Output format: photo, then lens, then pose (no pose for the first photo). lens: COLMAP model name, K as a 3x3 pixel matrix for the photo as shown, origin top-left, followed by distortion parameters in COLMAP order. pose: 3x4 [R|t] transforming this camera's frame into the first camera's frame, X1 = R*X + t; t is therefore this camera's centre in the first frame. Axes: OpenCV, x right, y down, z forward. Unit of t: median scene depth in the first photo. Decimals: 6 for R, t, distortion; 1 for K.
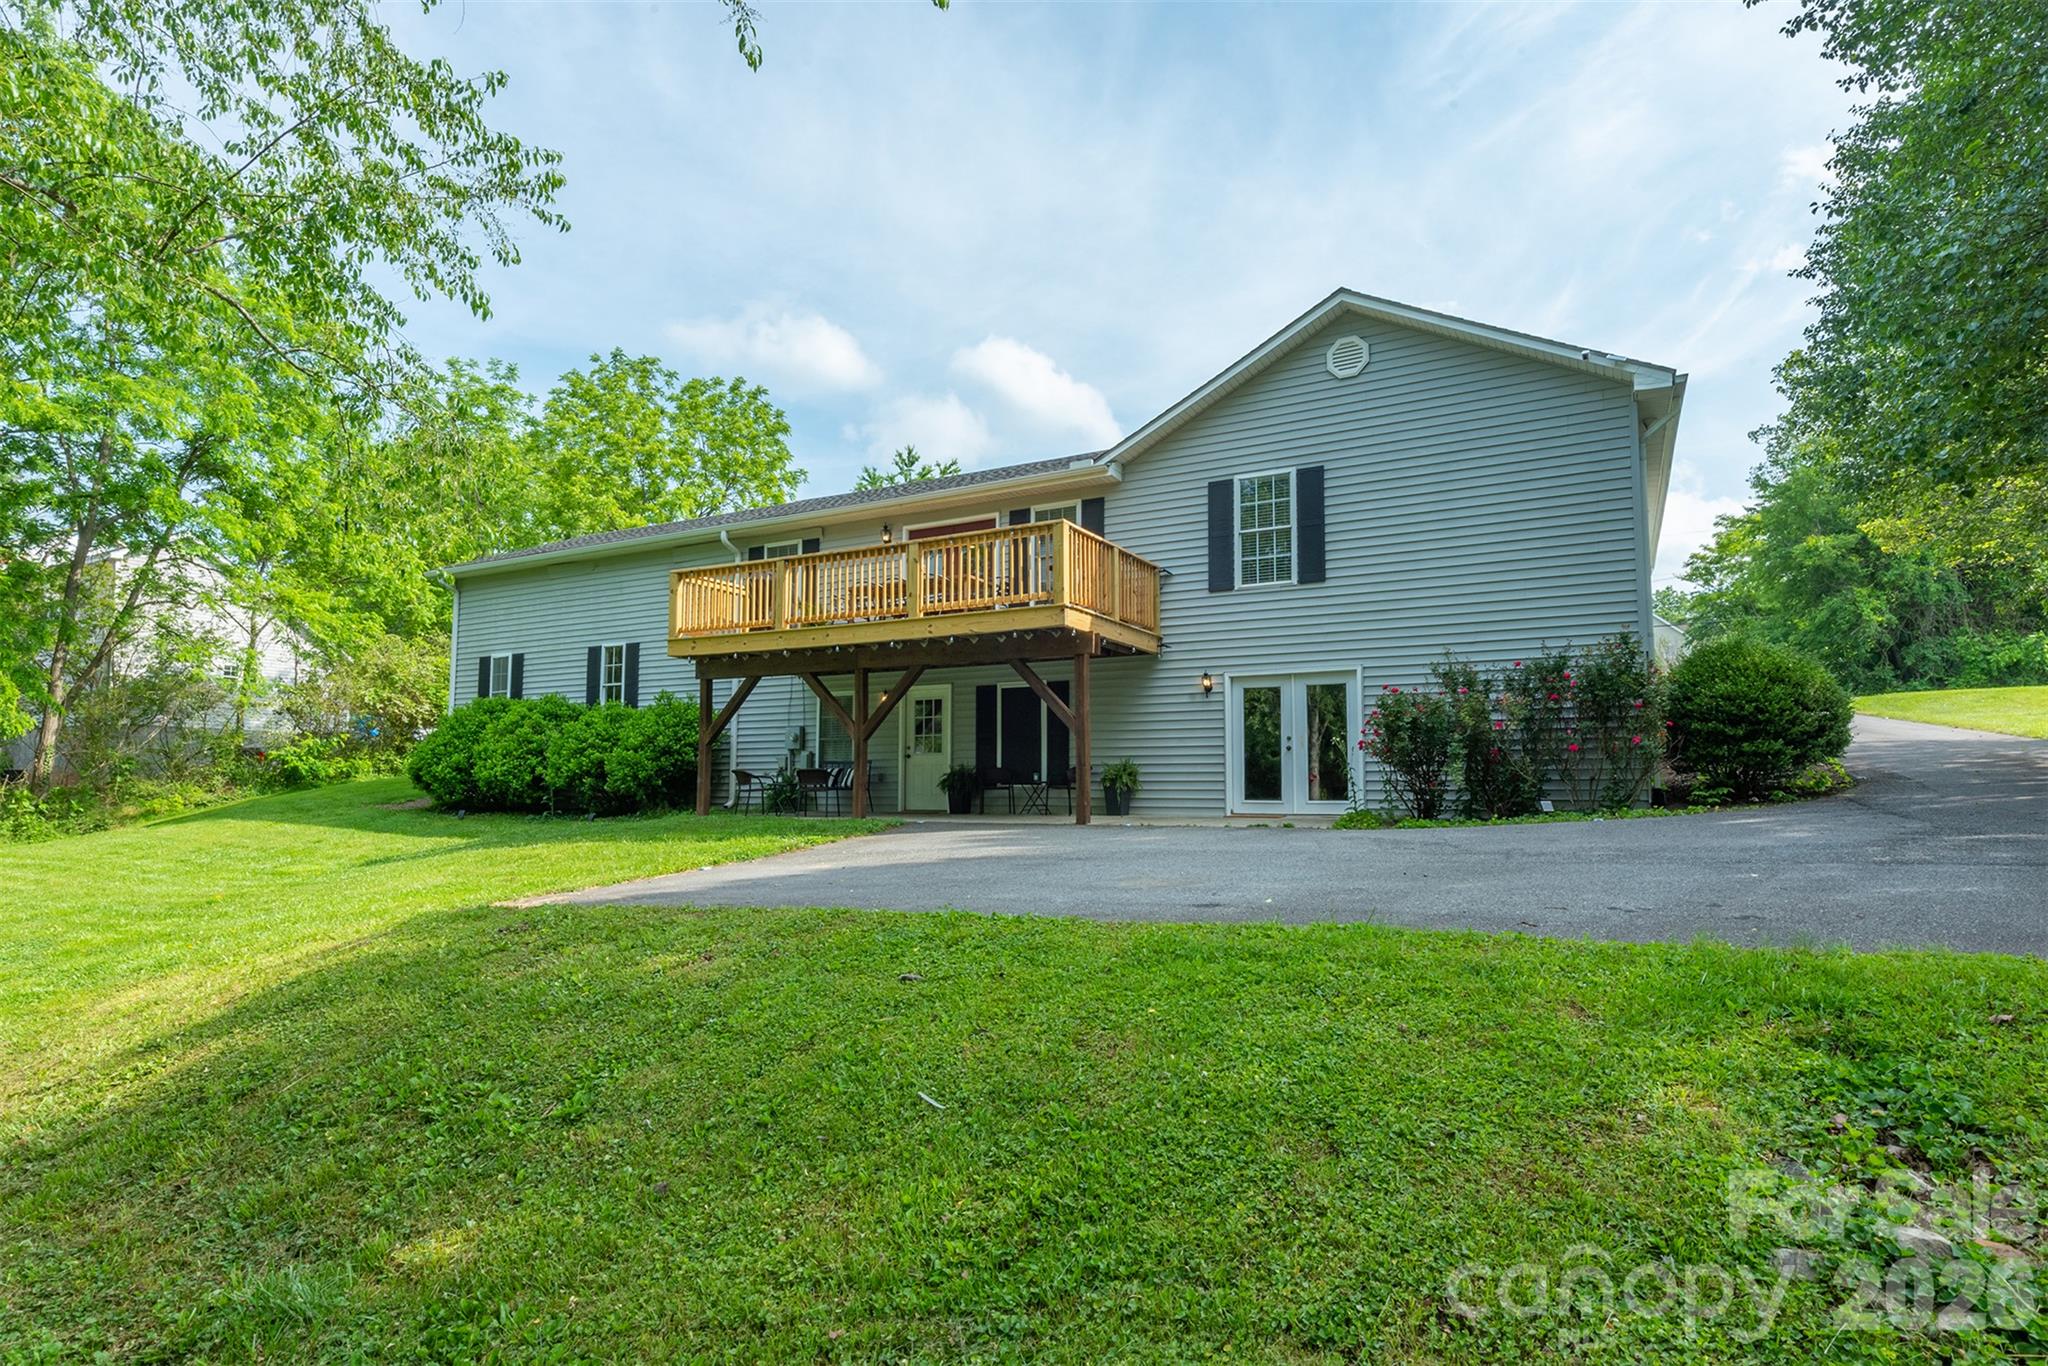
lens RADIAL K [[1008.1, 0, 1058.2], [0, 1008.1, 675.7], [0, 0, 1]] dist [0.010746, -0.000911]
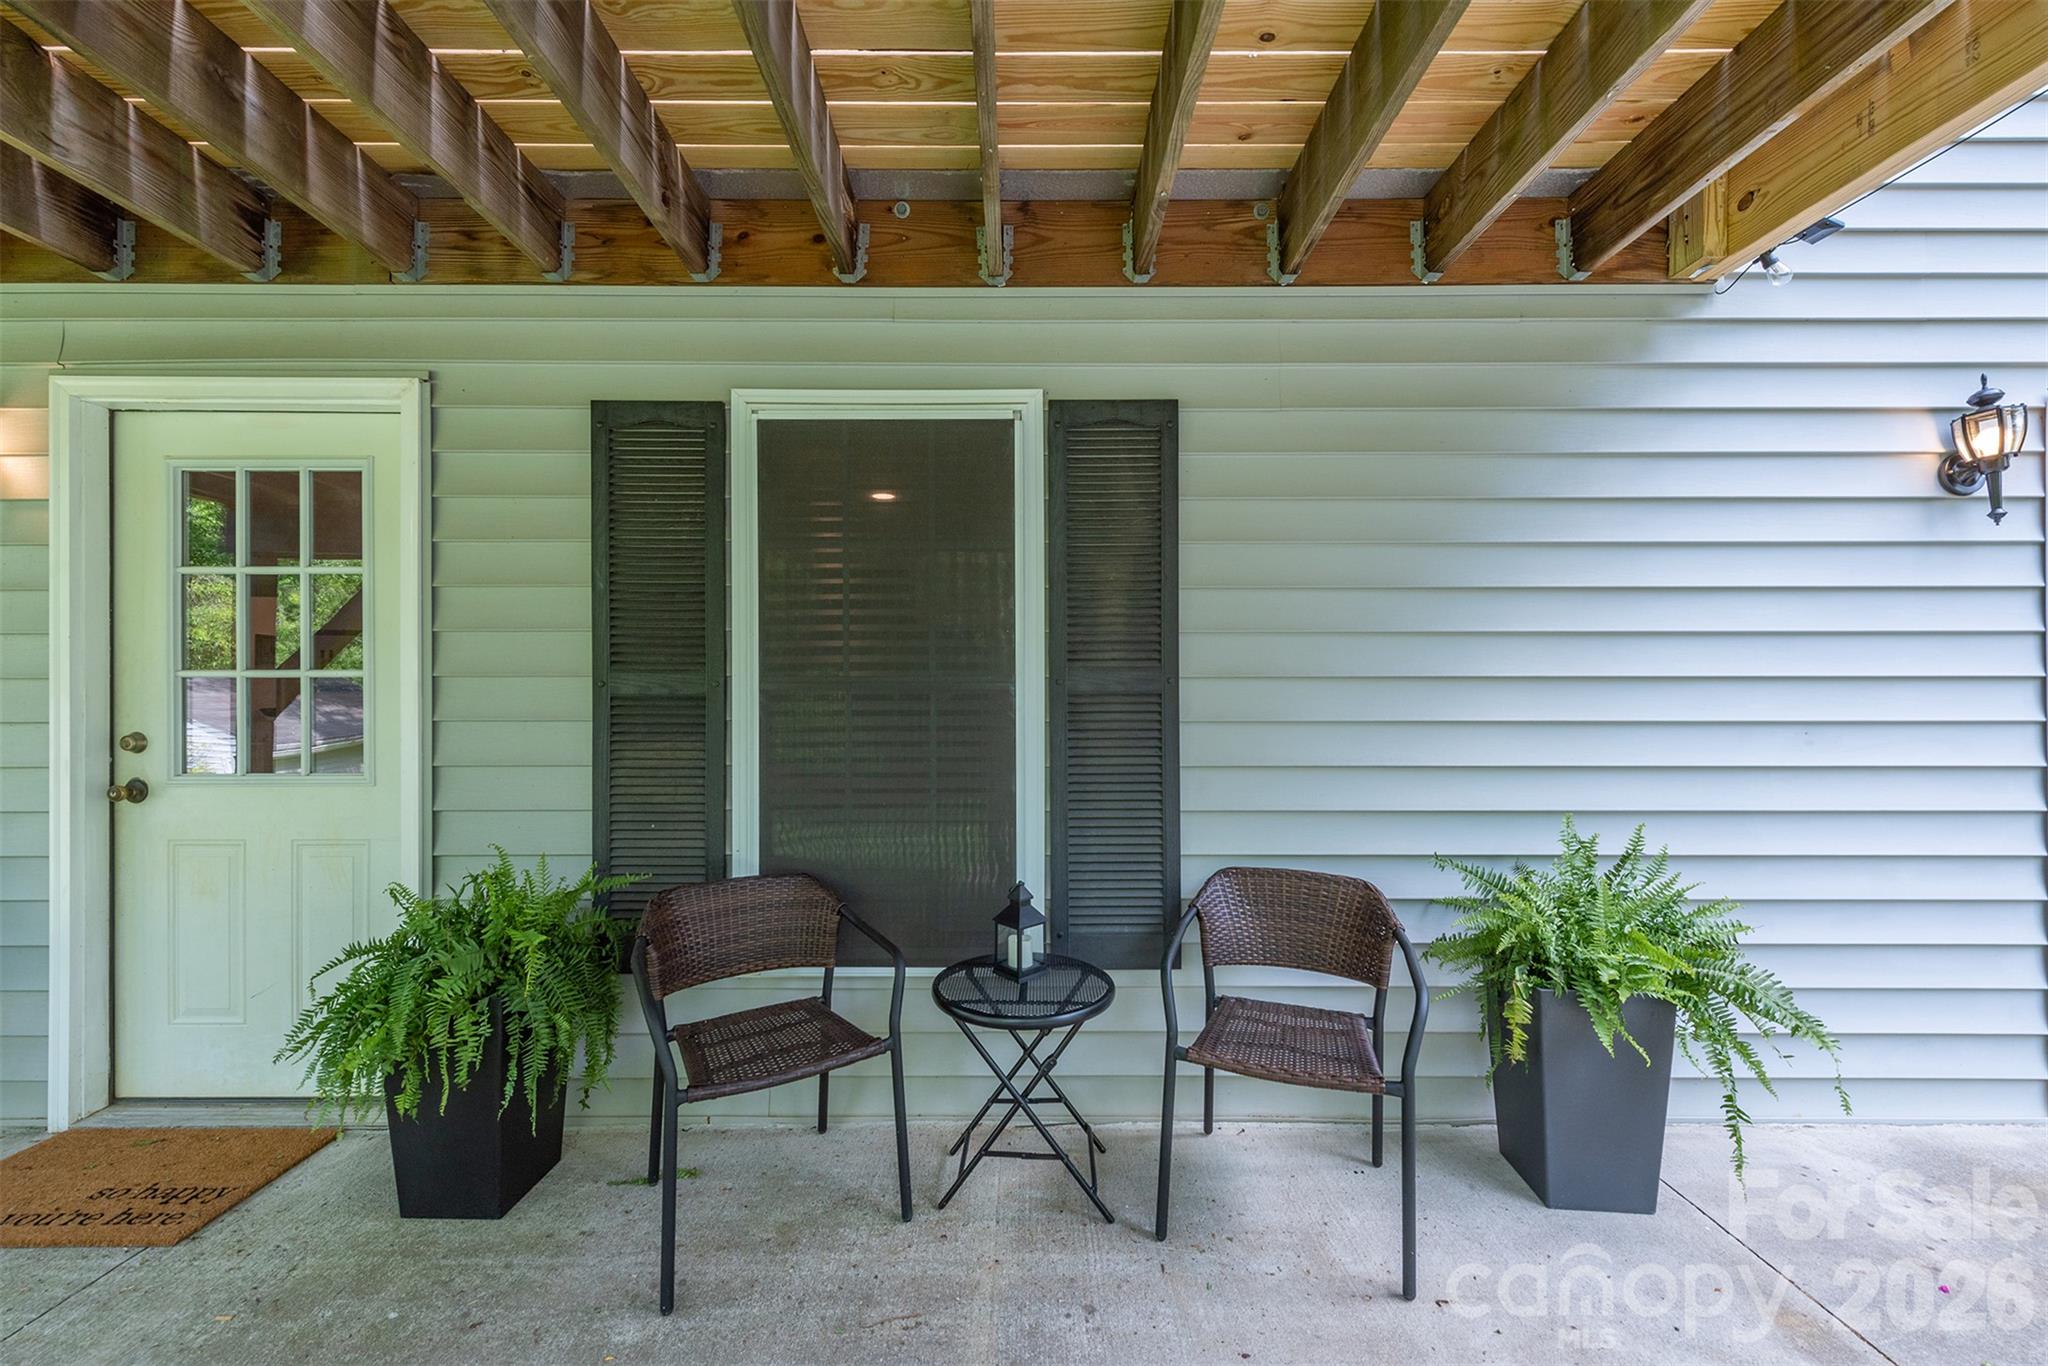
lens RADIAL K [[810.9, 0, 1016.5], [0, 810.9, 700.3], [0, 0, 1]] dist [0.004538, -0.001415]
pose [[0.890549, 0.006692, 0.454838, -0.078641], [-0.049225, 0.995438, 0.081735, 0.046126], [-0.452216, -0.095178, 0.886816, 0.827530]]
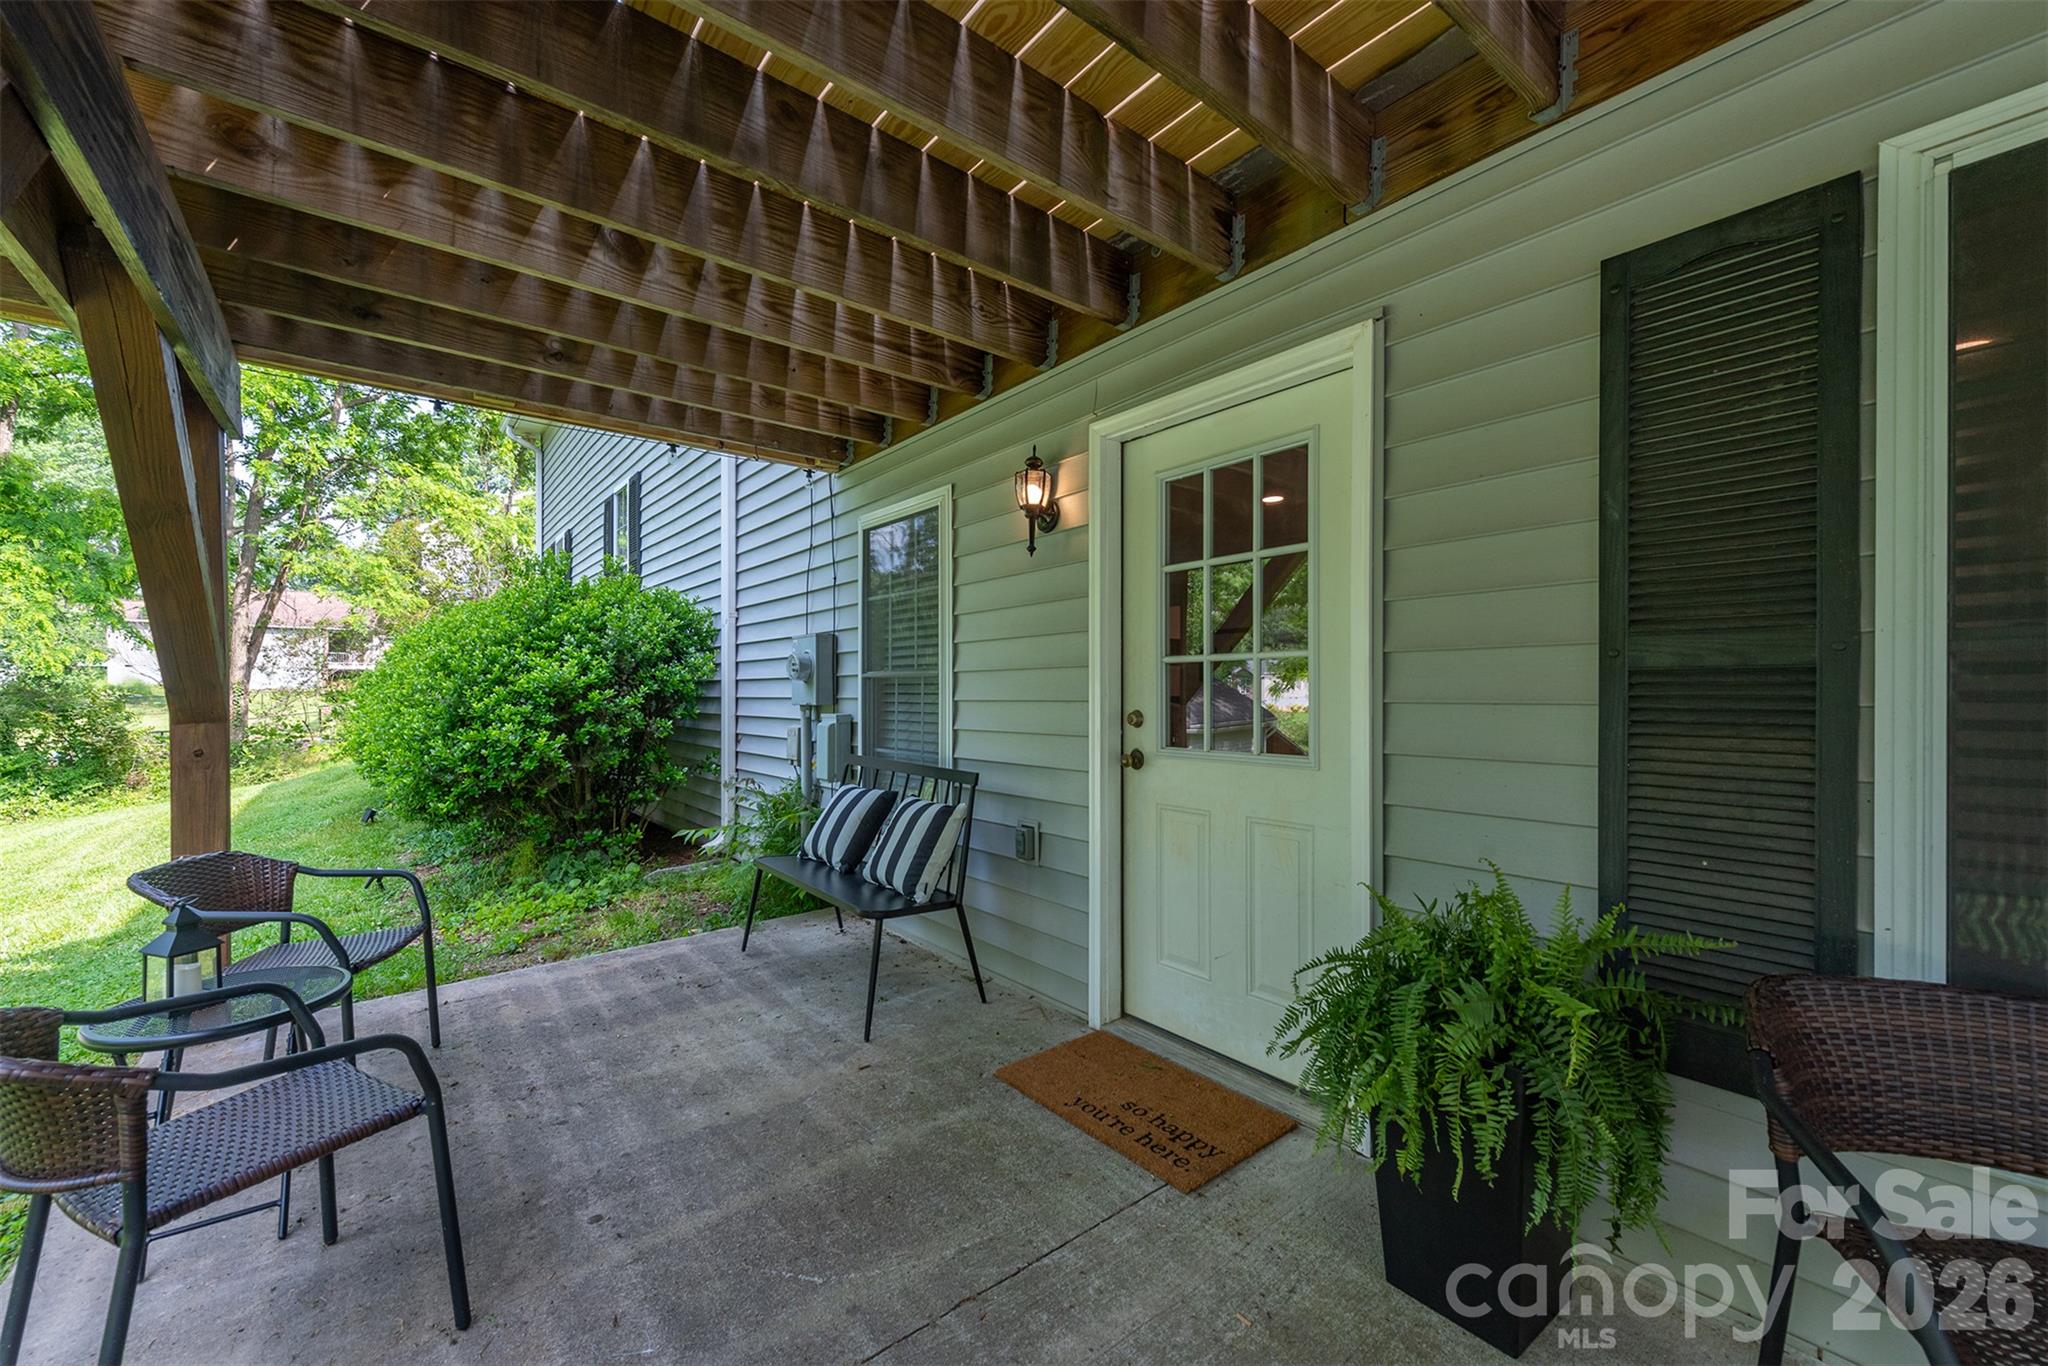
lens RADIAL K [[810.9, 0, 1015.8], [0, 810.9, 700.0], [0, 0, 1]] dist [0.004538, -0.001415]
pose [[0.905613, 0.010978, -0.423964, -0.102795], [0.033899, 0.994593, 0.098165, 0.051561], [0.422749, -0.103271, 0.900343, 0.861442]]
